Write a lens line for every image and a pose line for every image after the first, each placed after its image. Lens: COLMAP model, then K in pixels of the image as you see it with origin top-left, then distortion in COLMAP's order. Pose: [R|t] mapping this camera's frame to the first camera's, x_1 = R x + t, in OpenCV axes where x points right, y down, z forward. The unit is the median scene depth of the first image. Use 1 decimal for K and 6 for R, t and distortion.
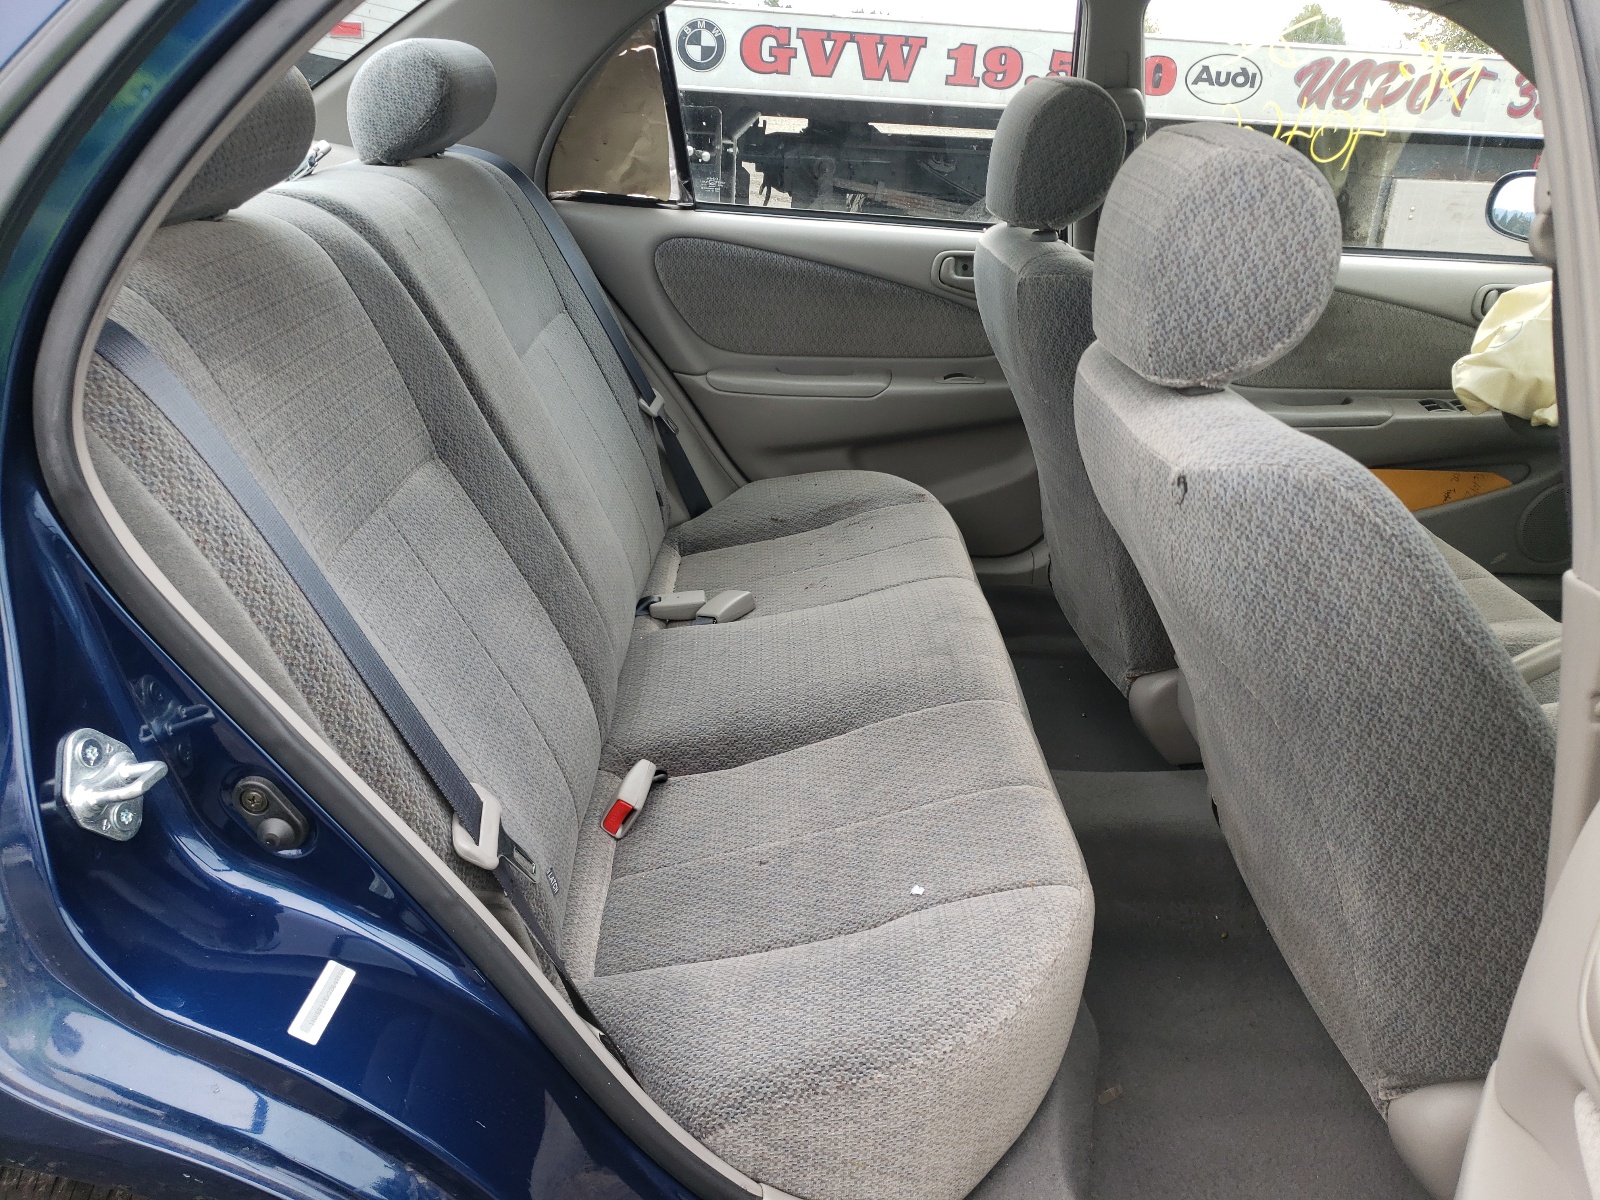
lens RADIAL K [[1212.5, 0, 800.0], [0, 1212.5, 600.0], [0, 0, 1]] dist [0.003218, 0.002857]
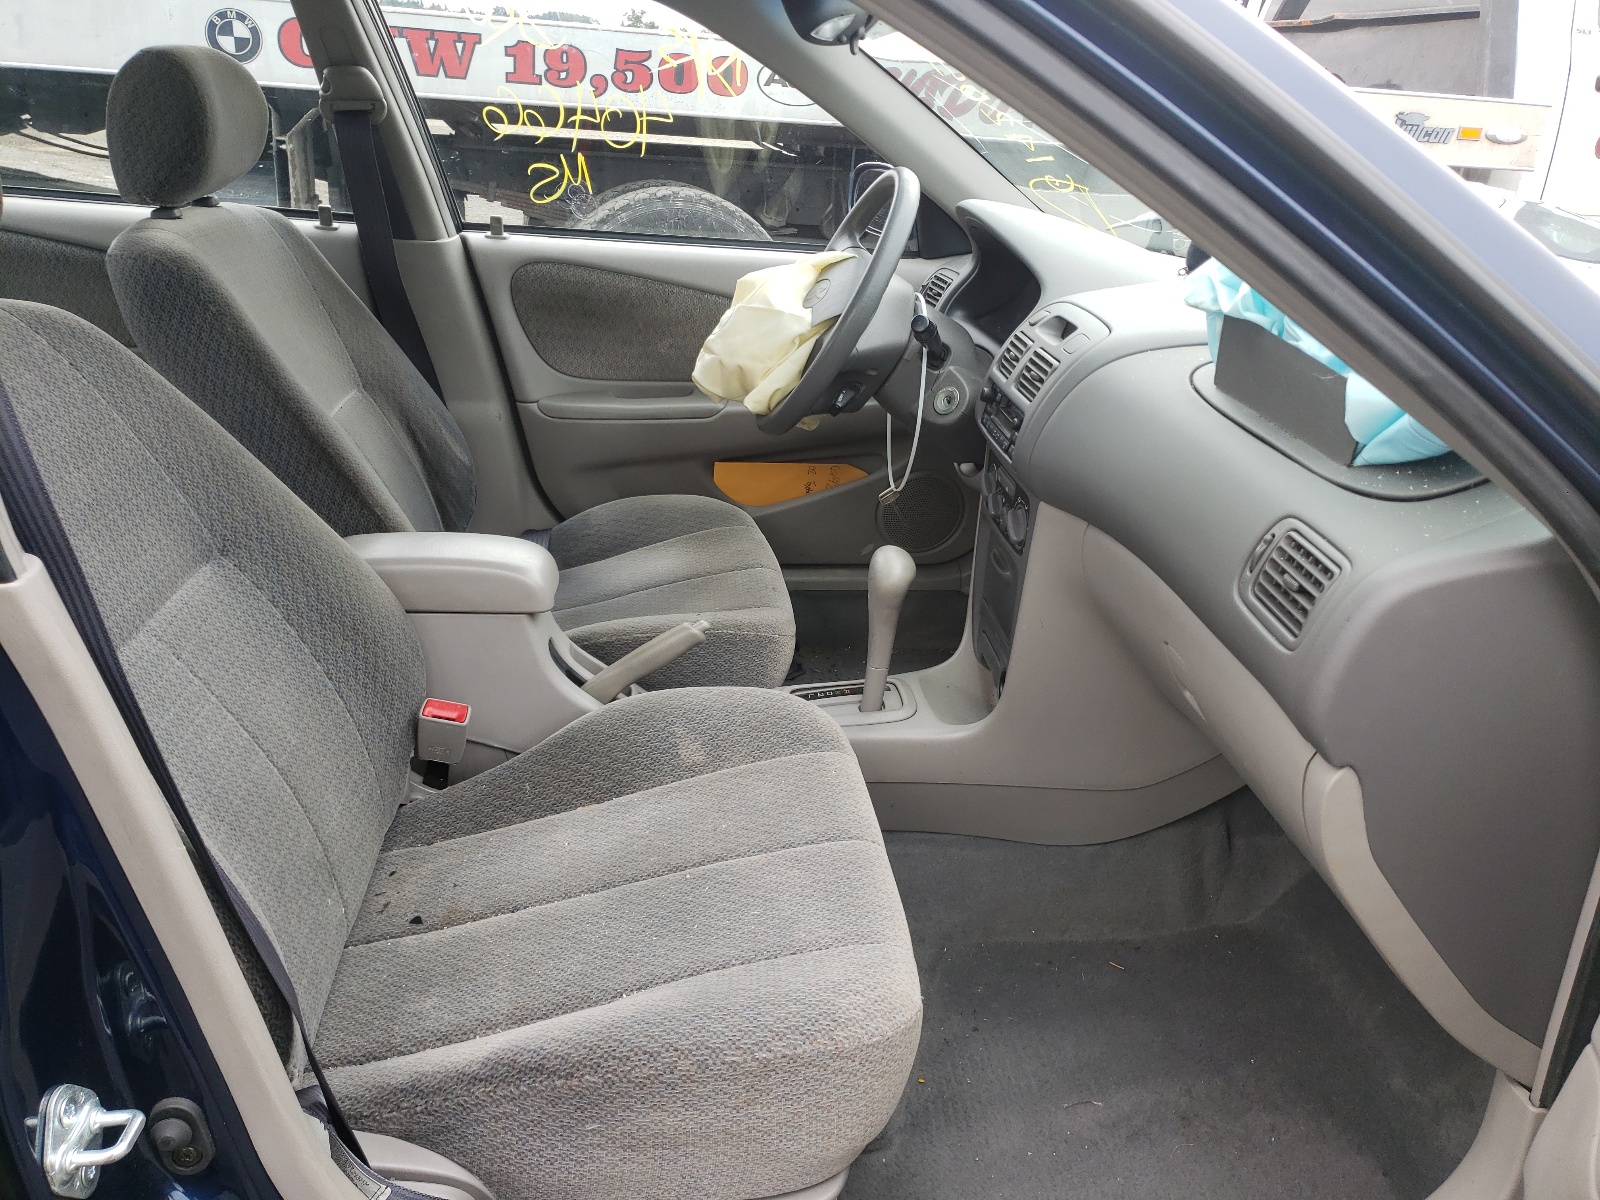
lens RADIAL K [[1195.9, 0, 800.0], [0, 1195.9, 600.0], [0, 0, 1]] dist [-0.006298, 0.033817]
pose [[0.996915, -0.021568, 0.075472, 0.285090], [0.022164, 0.999729, -0.007061, 0.007535], [-0.075300, 0.008712, 0.997123, 0.018369]]
